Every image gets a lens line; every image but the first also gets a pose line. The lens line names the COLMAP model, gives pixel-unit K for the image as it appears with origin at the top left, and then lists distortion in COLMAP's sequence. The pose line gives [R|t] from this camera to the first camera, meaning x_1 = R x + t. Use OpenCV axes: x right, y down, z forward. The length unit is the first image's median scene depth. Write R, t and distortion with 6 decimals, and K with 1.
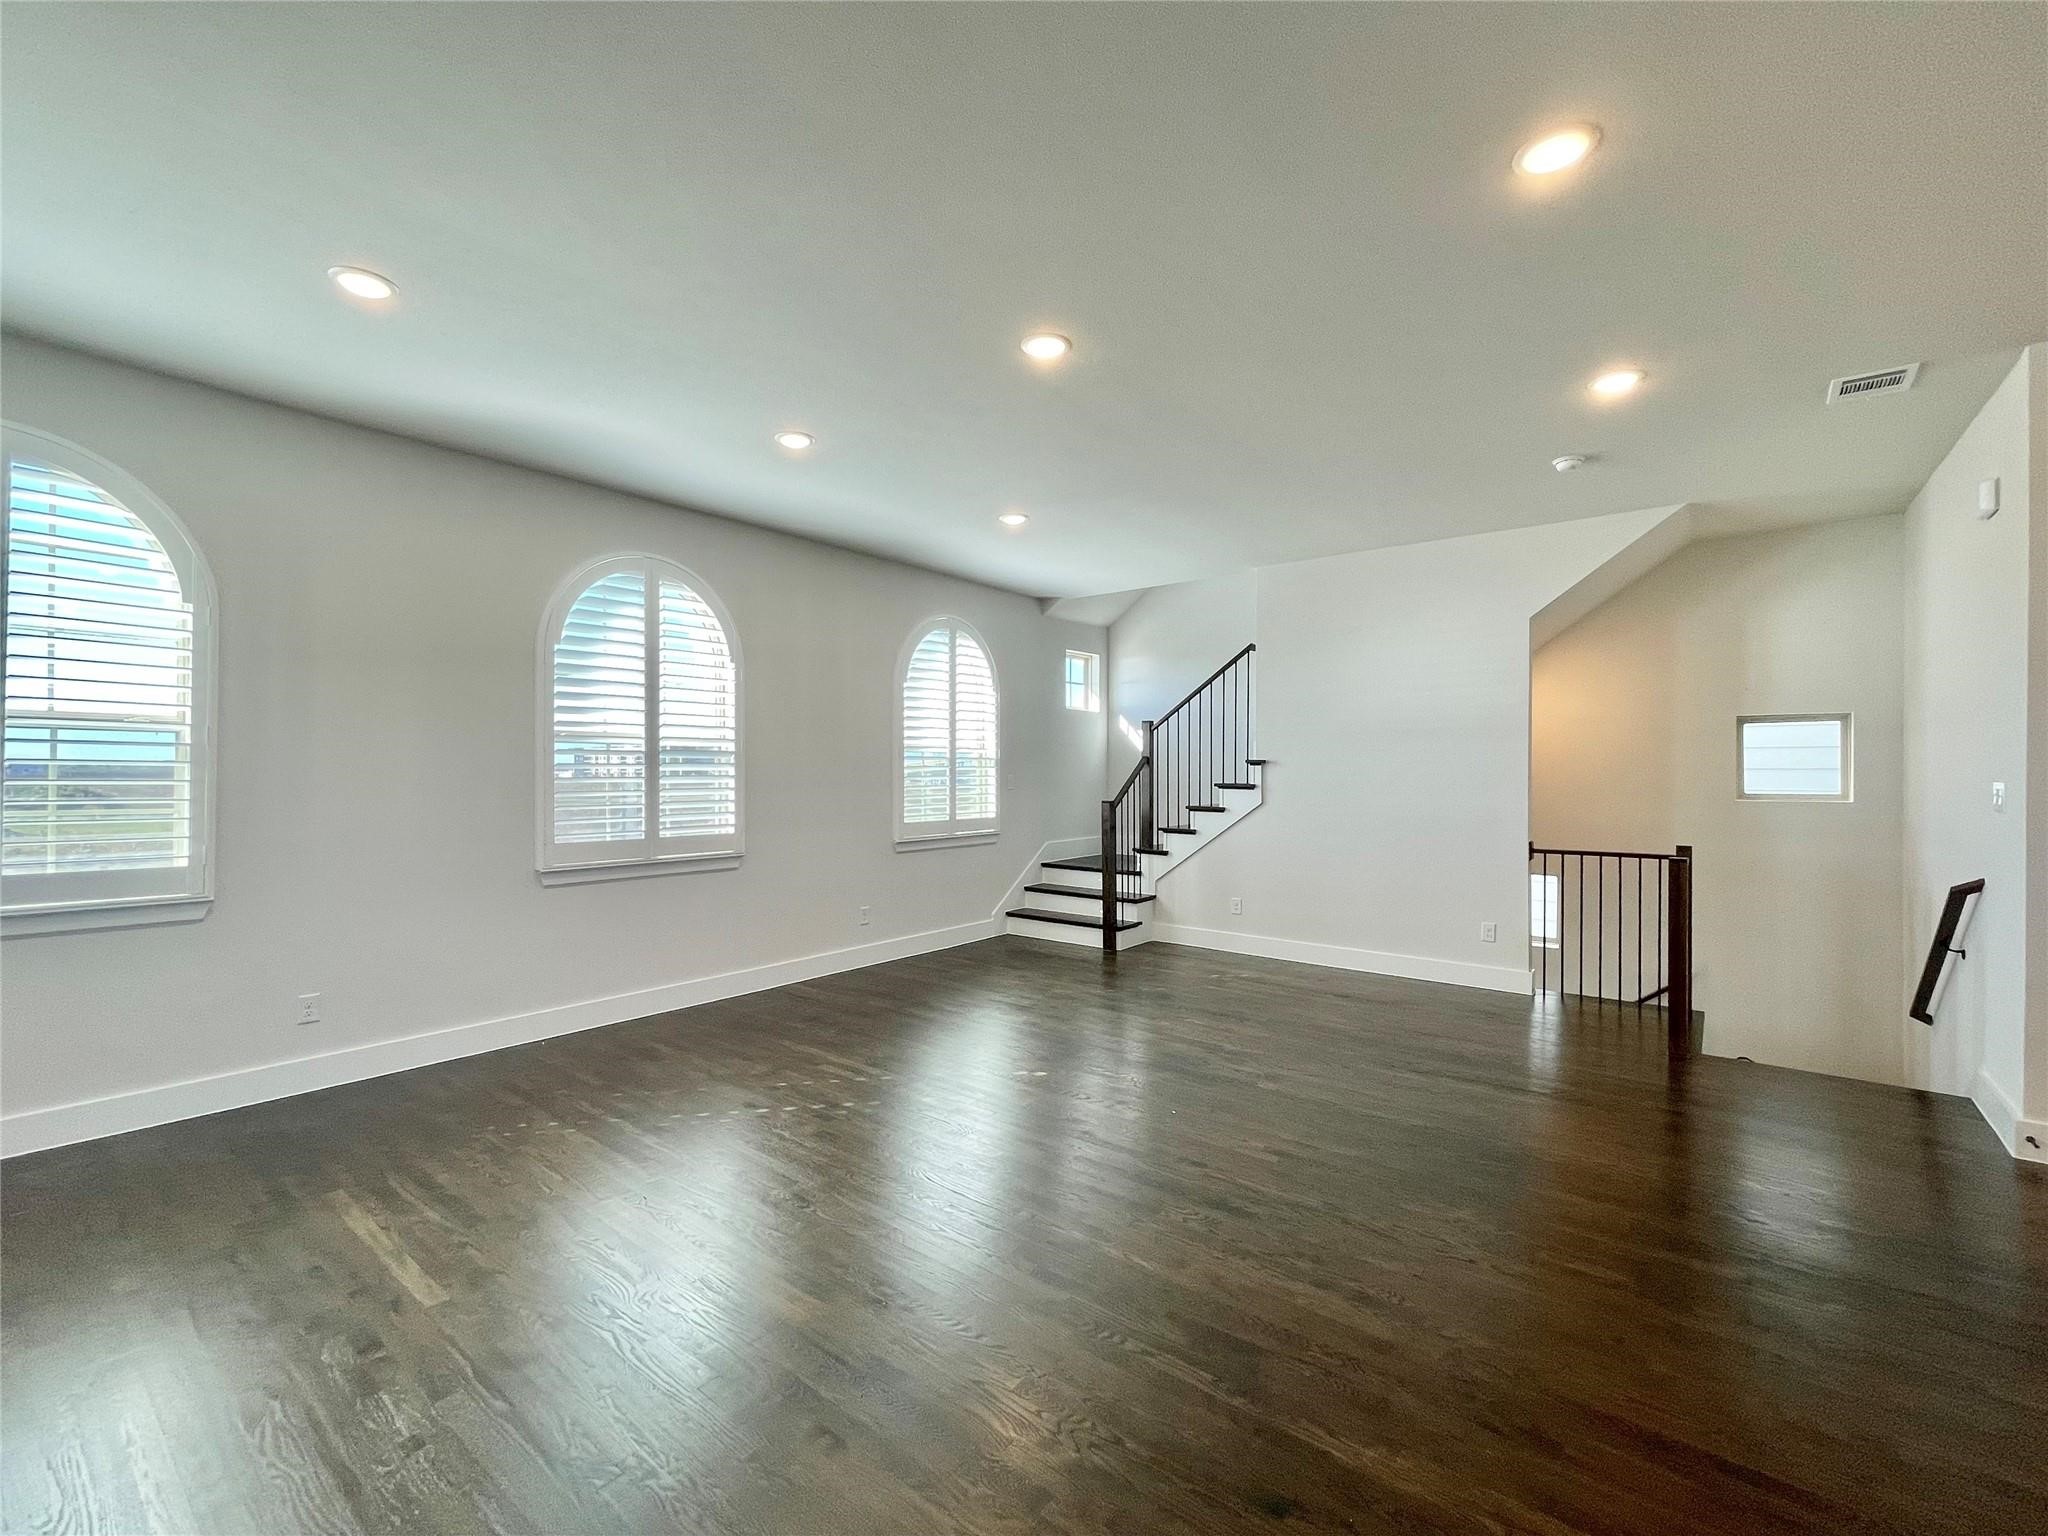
lens RADIAL K [[829.9, 0, 1007.8], [0, 829.9, 772.6], [0, 0, 1]] dist [0.000978, -0.000202]
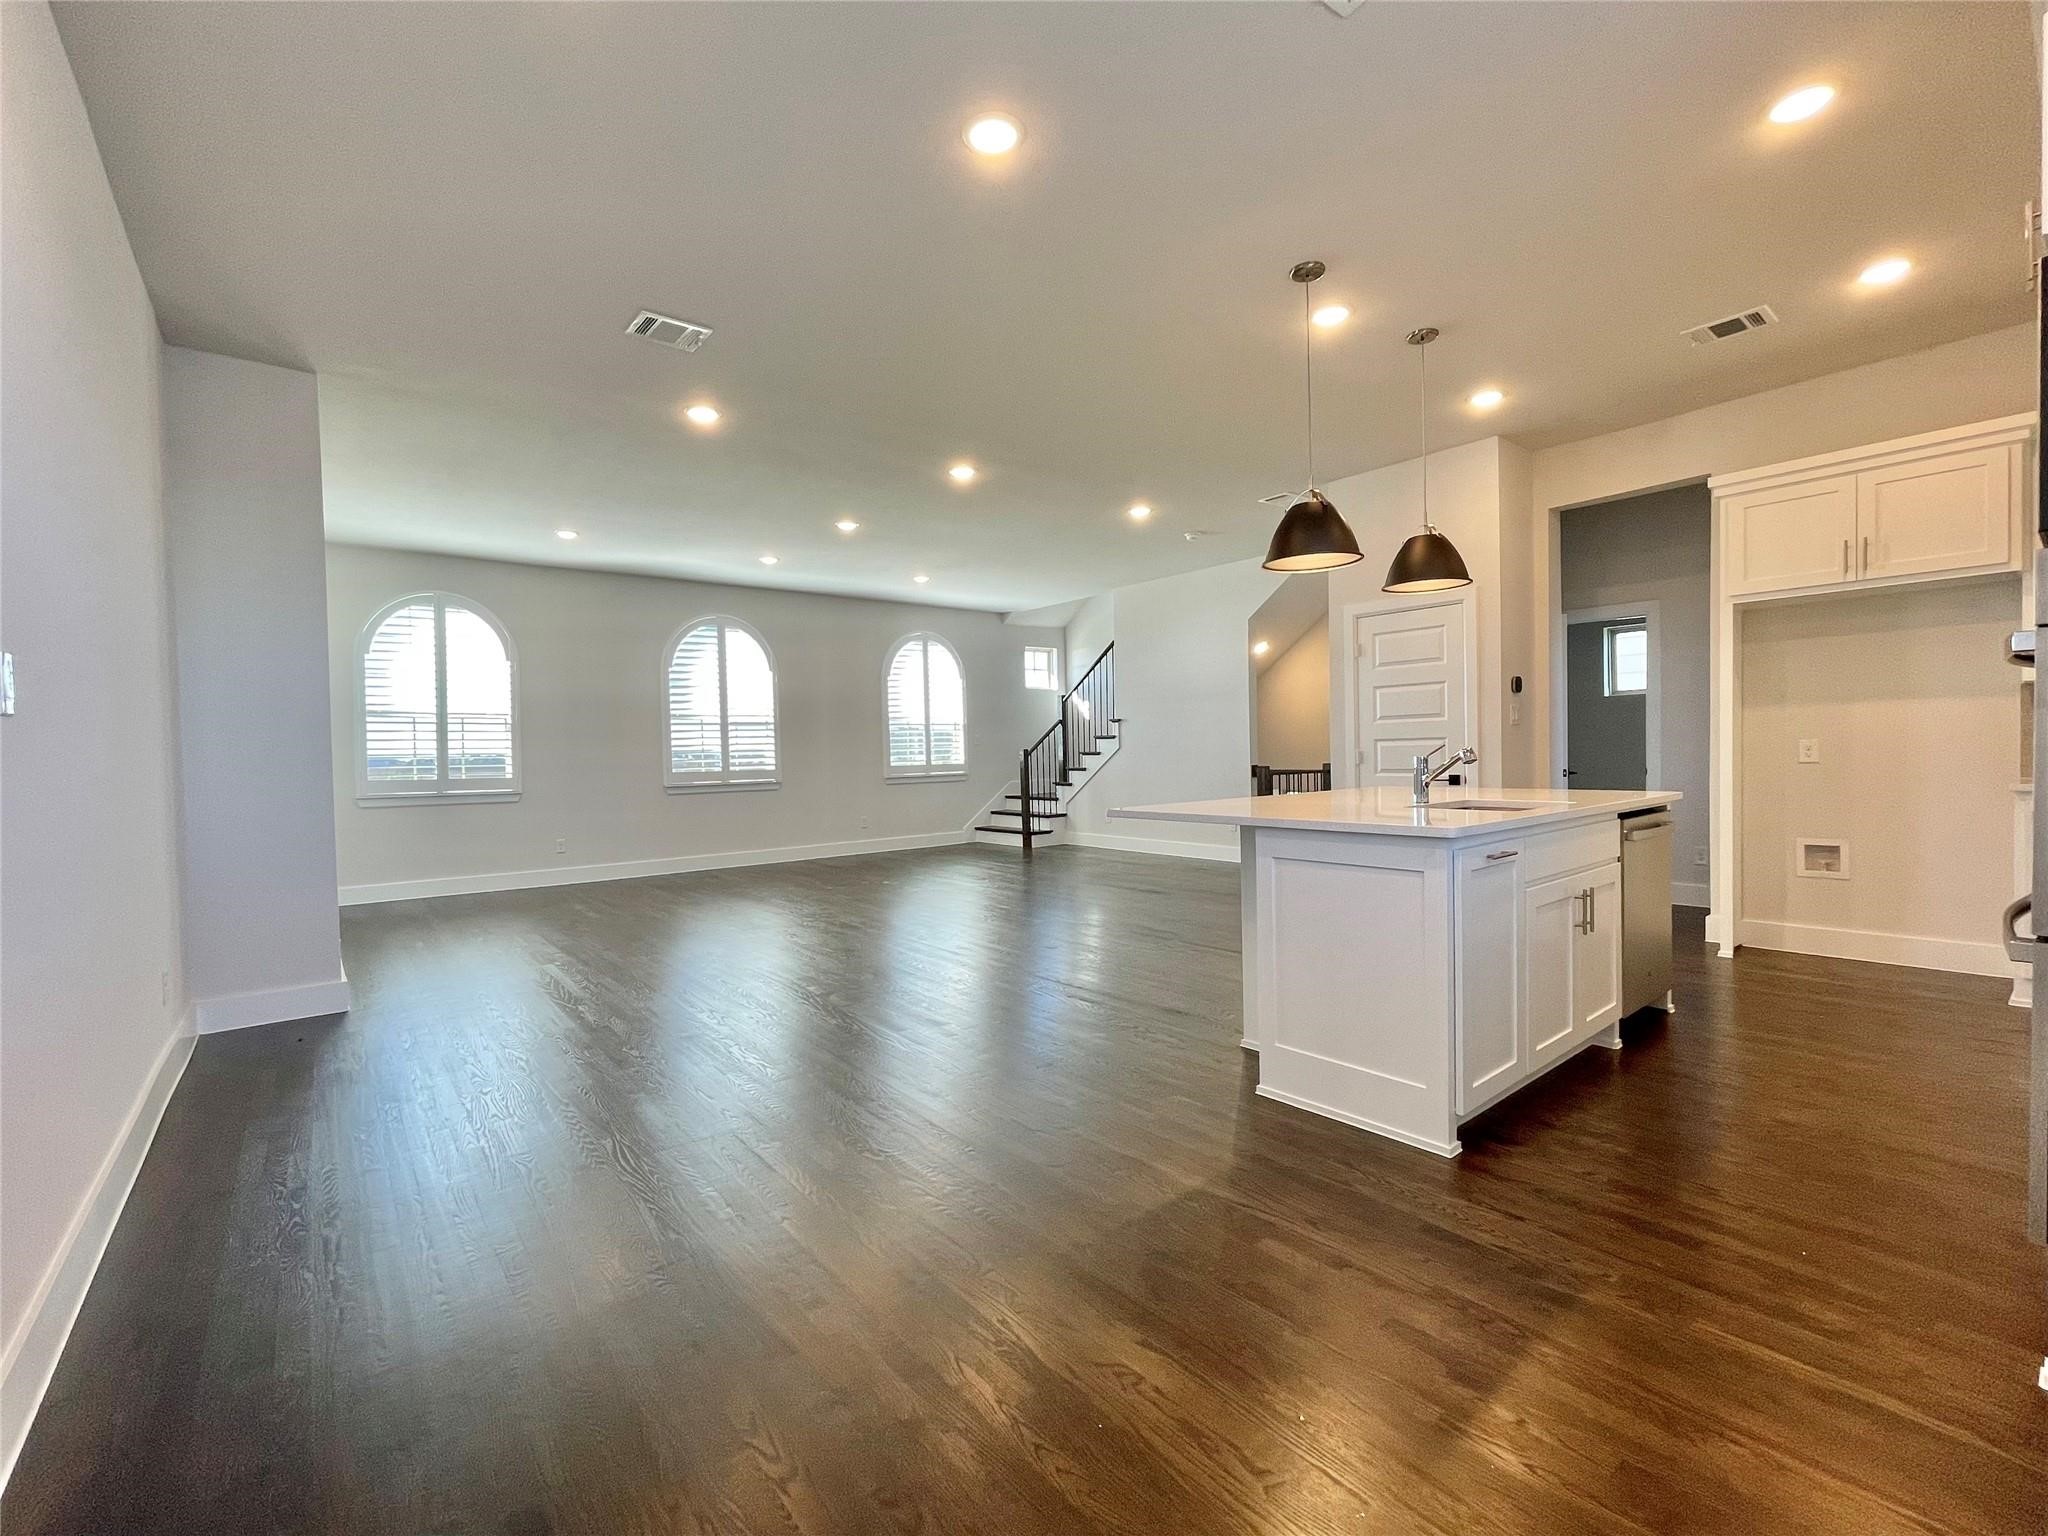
lens RADIAL K [[829.9, 0, 1032.1], [0, 829.9, 769.4], [0, 0, 1]] dist [0.000978, -0.000202]
pose [[0.978163, -0.019211, -0.206950, 0.447428], [0.023761, 0.999527, 0.019521, 0.041221], [0.206477, -0.024012, 0.978157, -0.473981]]
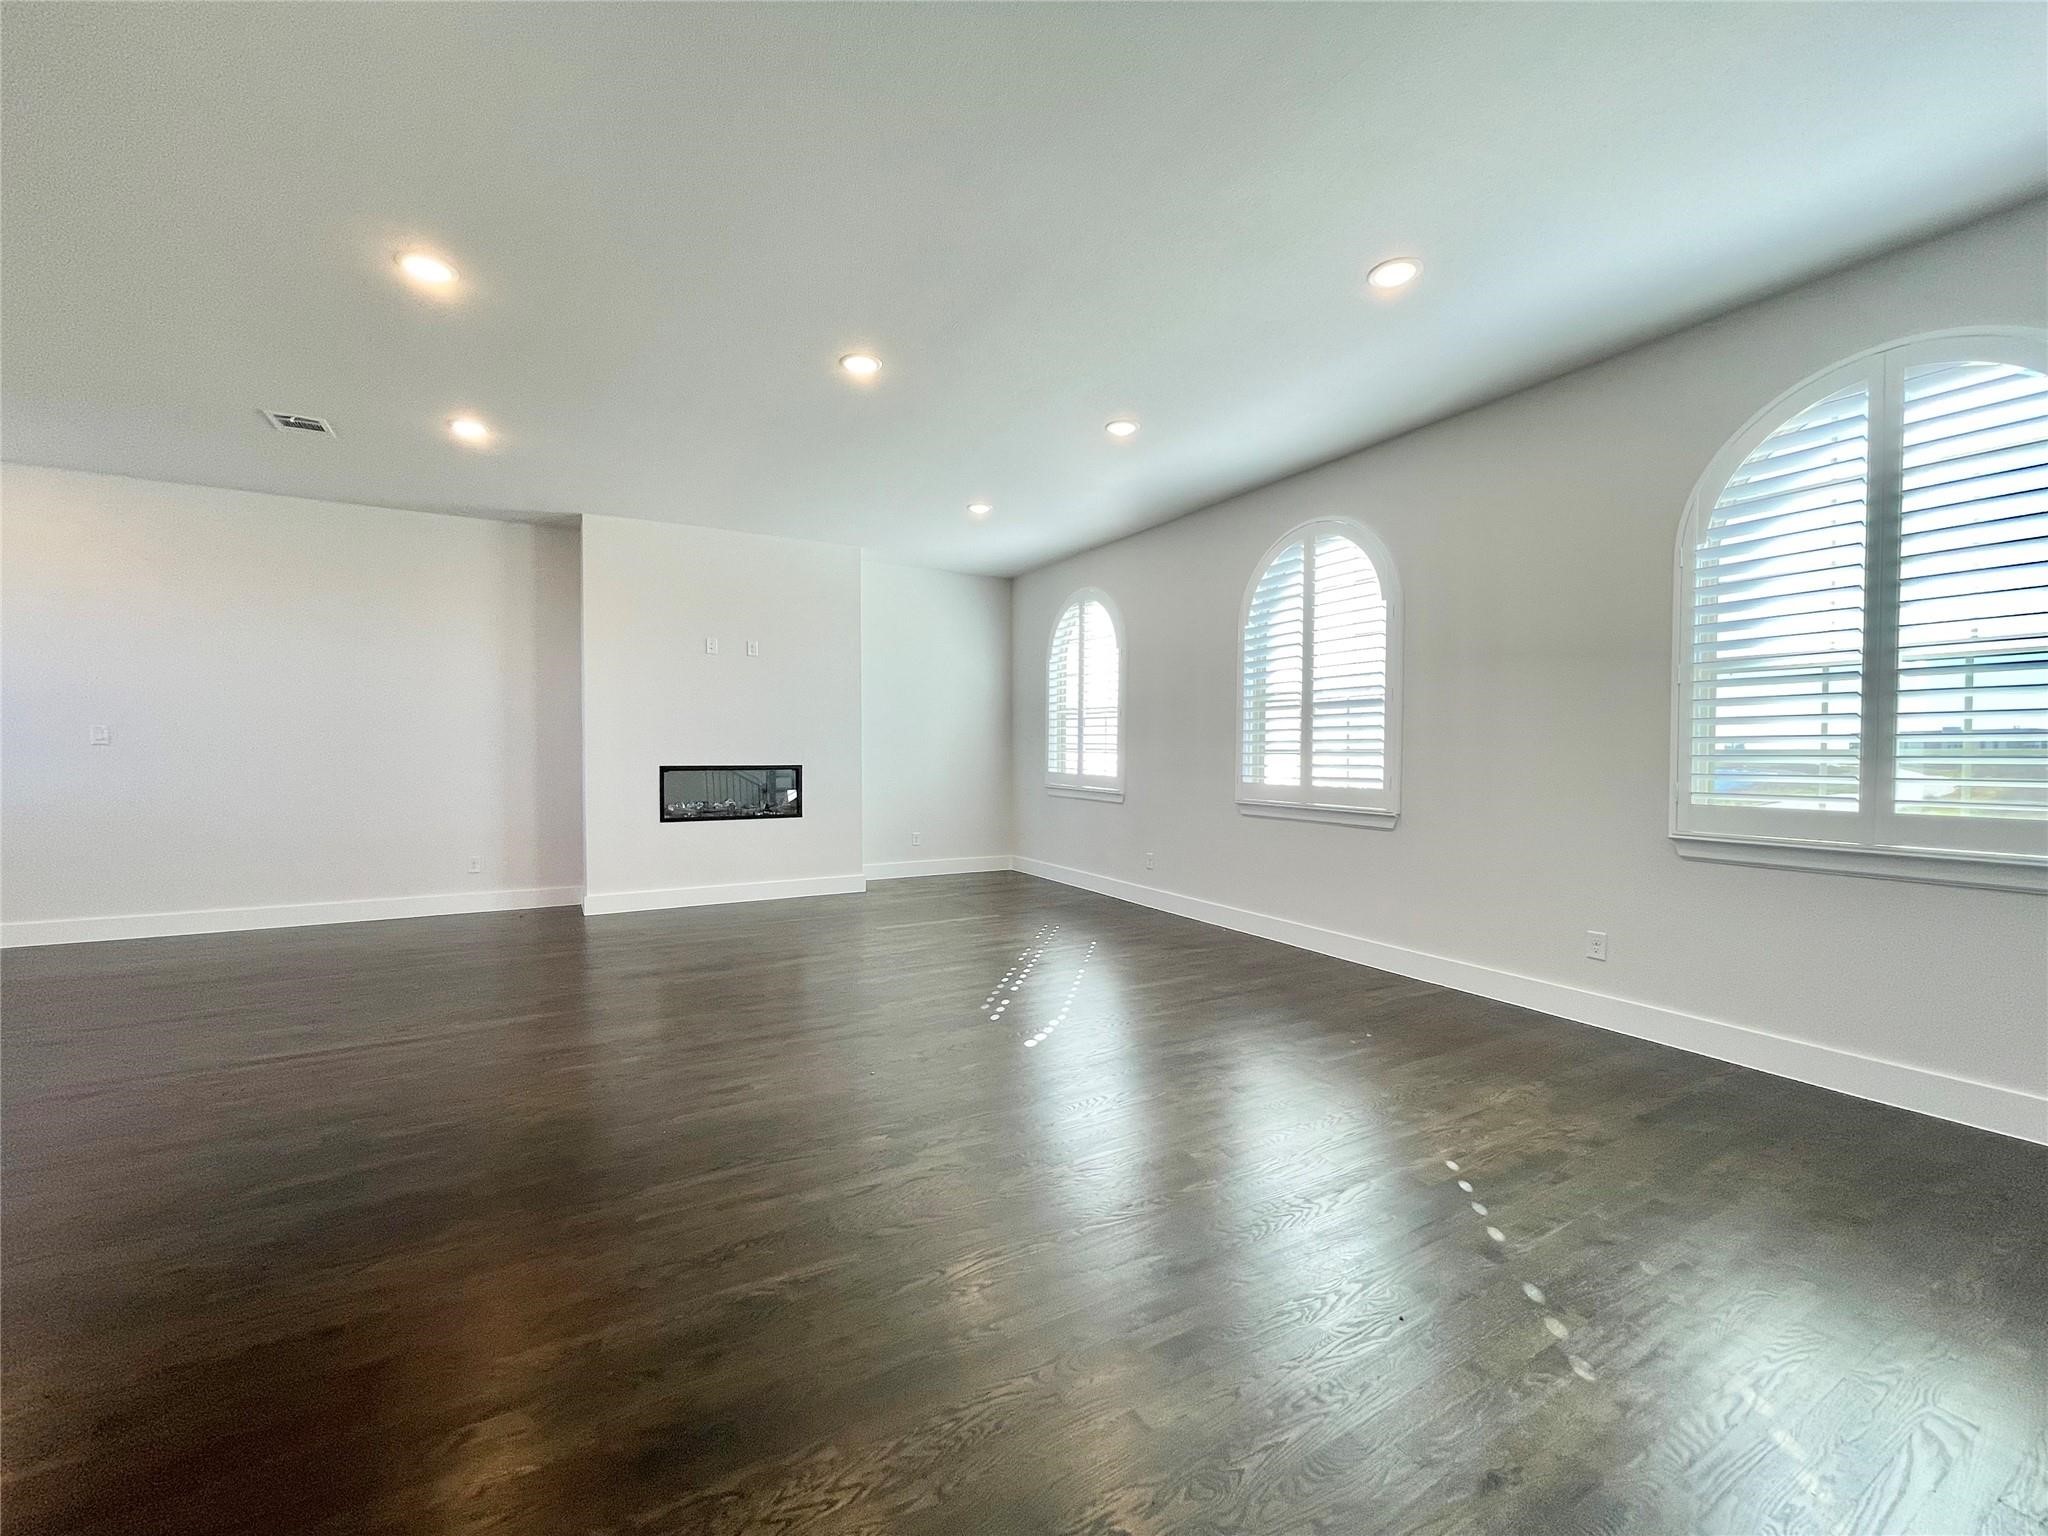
lens RADIAL K [[829.9, 0, 1016.6], [0, 829.9, 773.0], [0, 0, 1]] dist [0.000978, -0.000202]
pose [[-0.363724, 0.040619, -0.930621, 0.522453], [0.015590, 0.999174, 0.037518, 0.012178], [0.931376, -0.000862, -0.364057, 0.764409]]
